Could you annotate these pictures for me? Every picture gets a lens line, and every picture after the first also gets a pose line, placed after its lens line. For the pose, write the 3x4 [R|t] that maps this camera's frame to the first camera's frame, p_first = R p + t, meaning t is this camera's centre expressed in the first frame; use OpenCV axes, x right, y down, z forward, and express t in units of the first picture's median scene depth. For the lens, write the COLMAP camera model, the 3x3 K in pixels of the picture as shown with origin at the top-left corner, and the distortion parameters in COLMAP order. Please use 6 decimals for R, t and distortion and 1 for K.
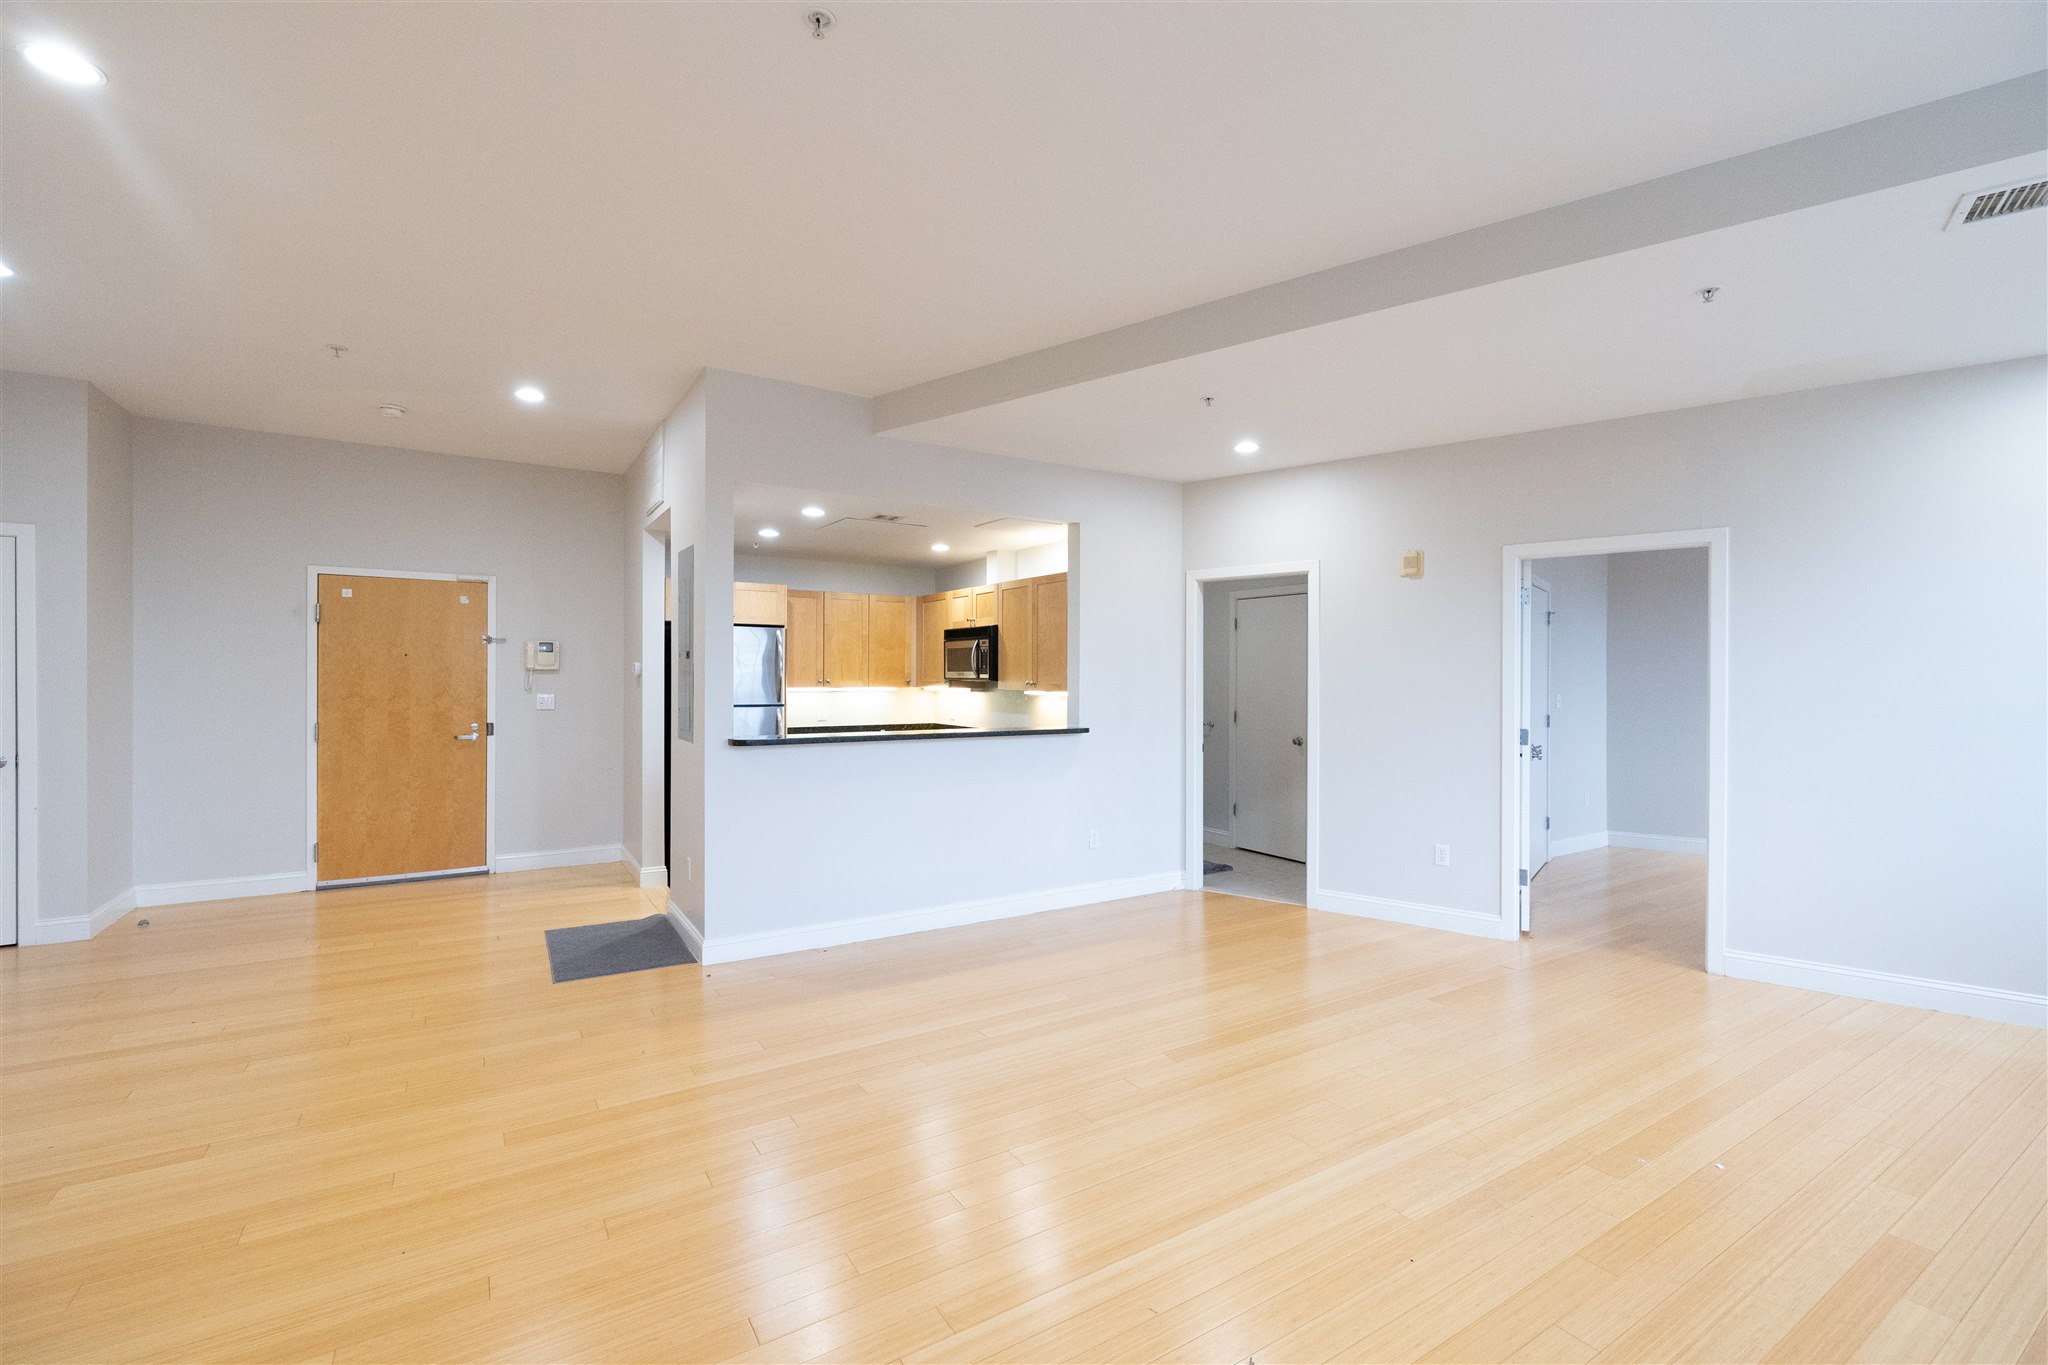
lens RADIAL K [[860.0, 0, 1023.6], [0, 860.0, 710.8], [0, 0, 1]] dist [-0.000761, 0.001001]
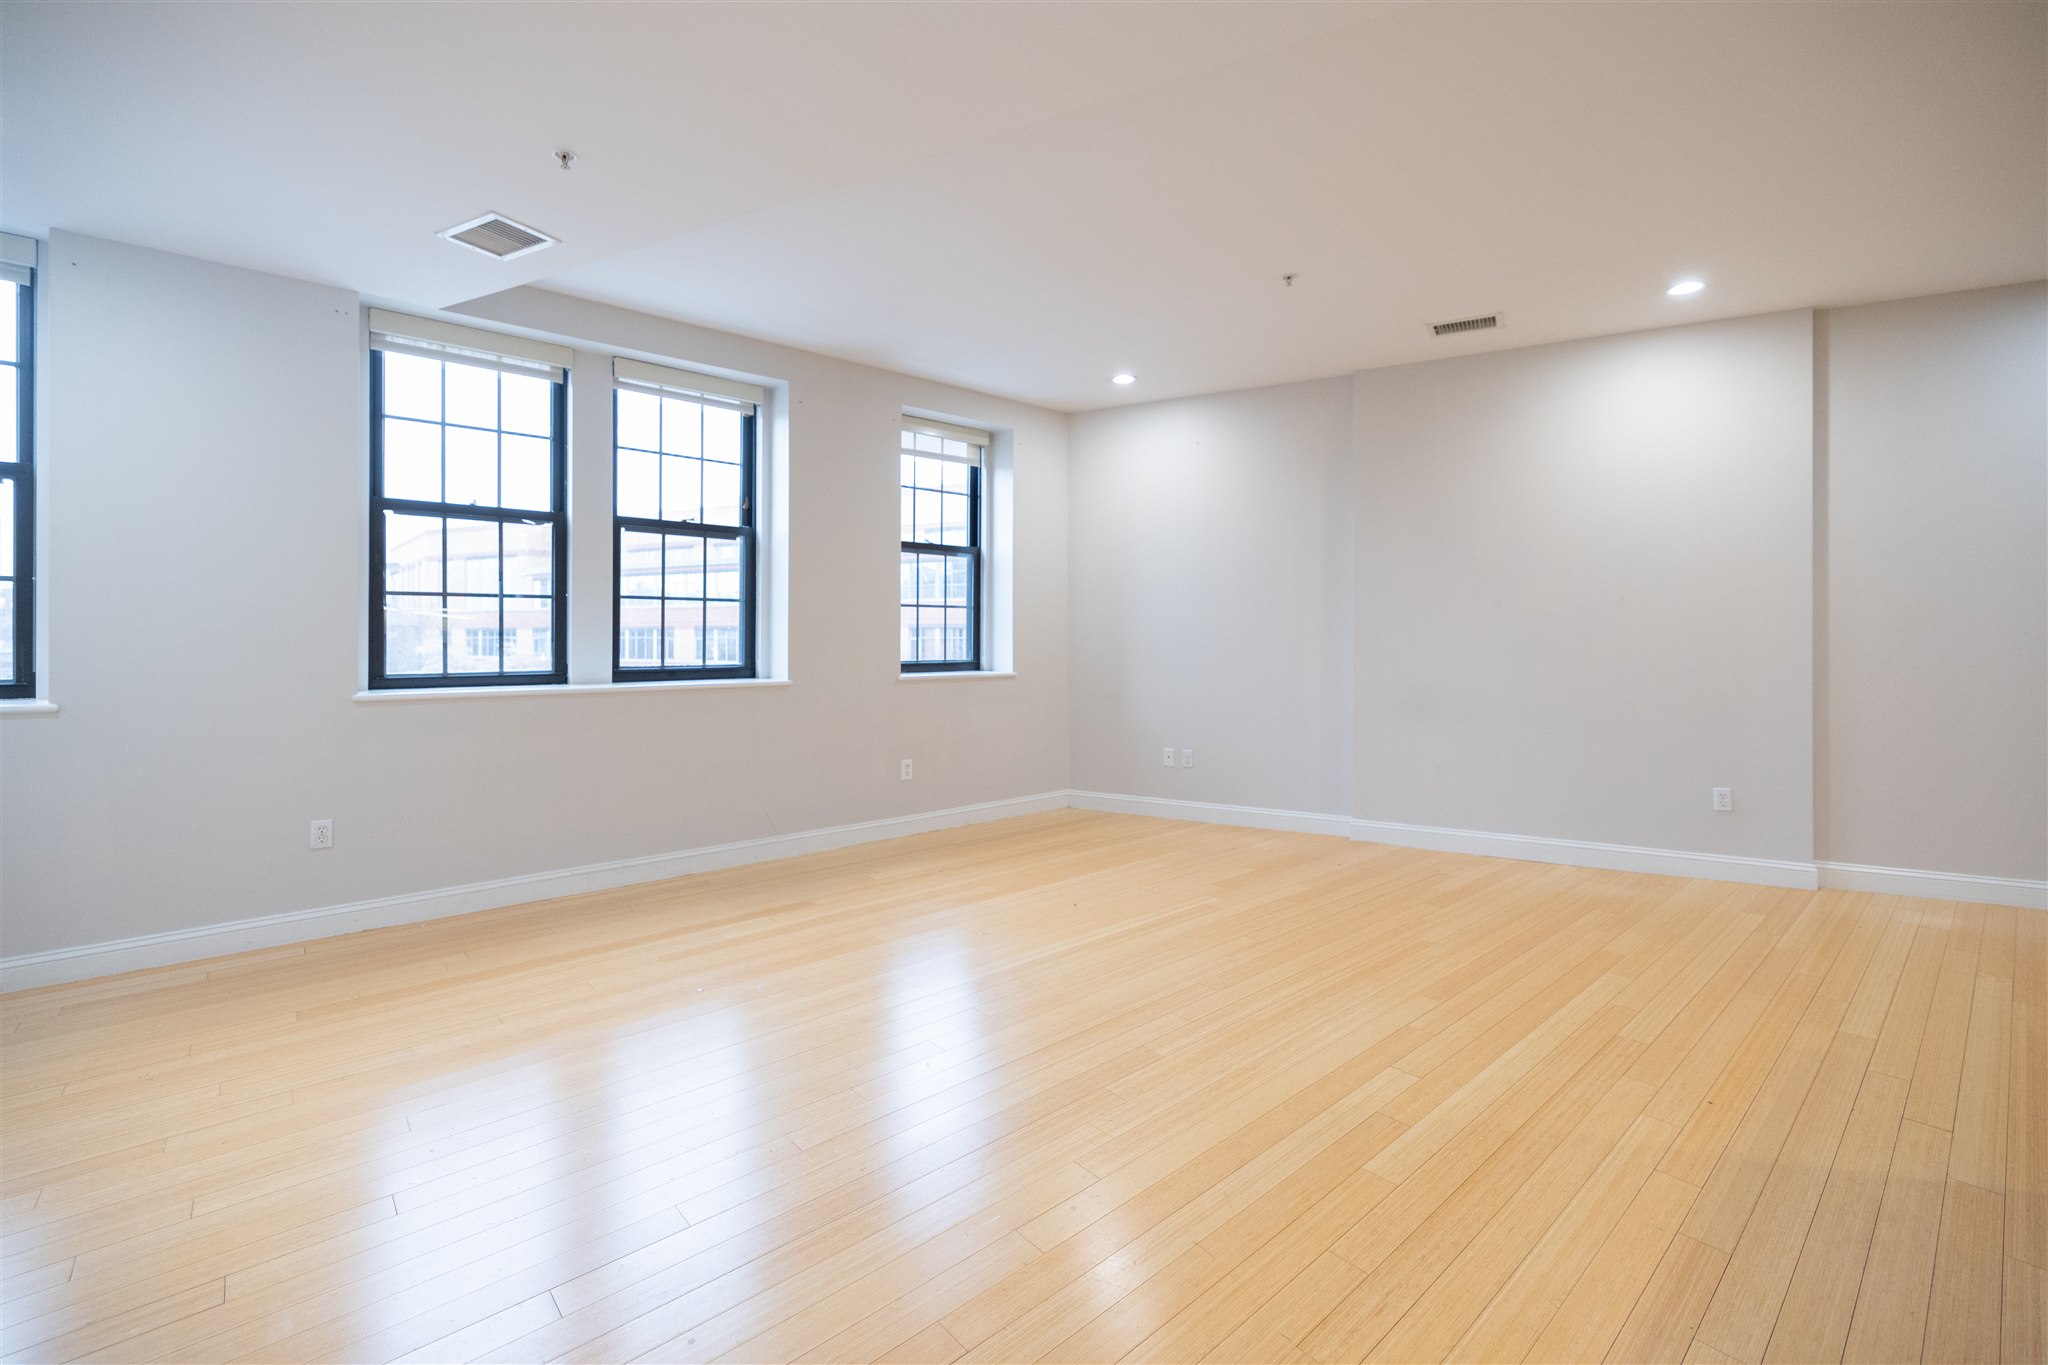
lens RADIAL K [[875.2, 0, 1033.0], [0, 875.2, 645.1], [0, 0, 1]] dist [-0.002118, 0.001265]
pose [[-0.986497, -0.004840, -0.163705, 0.232678], [-0.013006, 0.998721, 0.048850, -0.014522], [0.163259, 0.050320, -0.985299, 0.988100]]
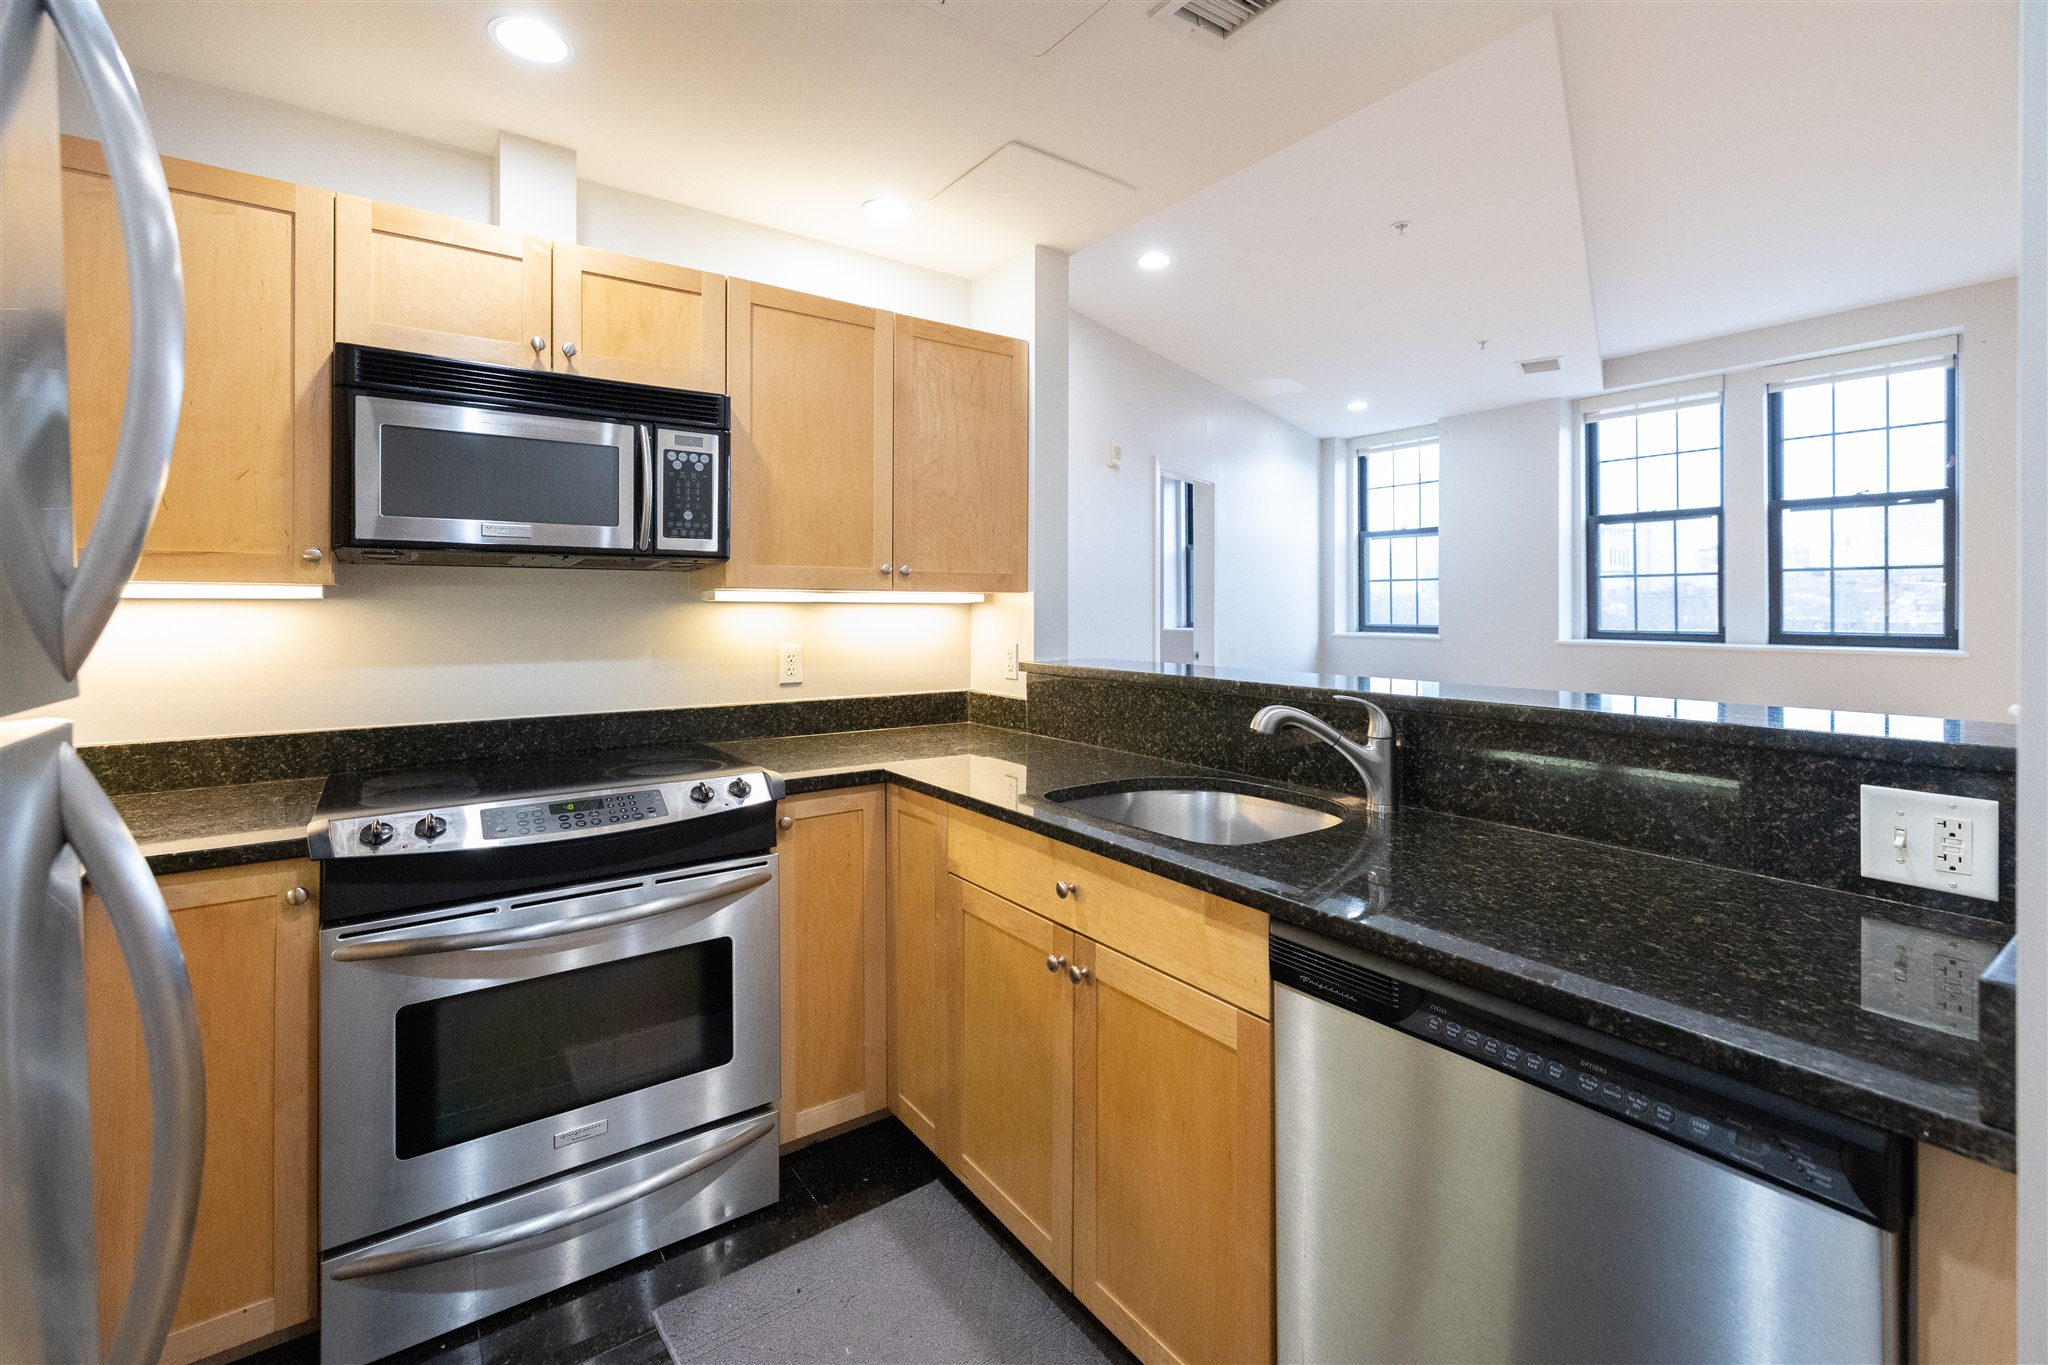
lens RADIAL K [[875.2, 0, 1018.8], [0, 875.2, 607.7], [0, 0, 1]] dist [-0.002118, 0.001265]
pose [[-0.045505, -0.009042, 0.998923, -0.412981], [0.039078, 0.999178, 0.010824, -0.017113], [-0.998199, 0.039529, -0.045114, 0.978140]]
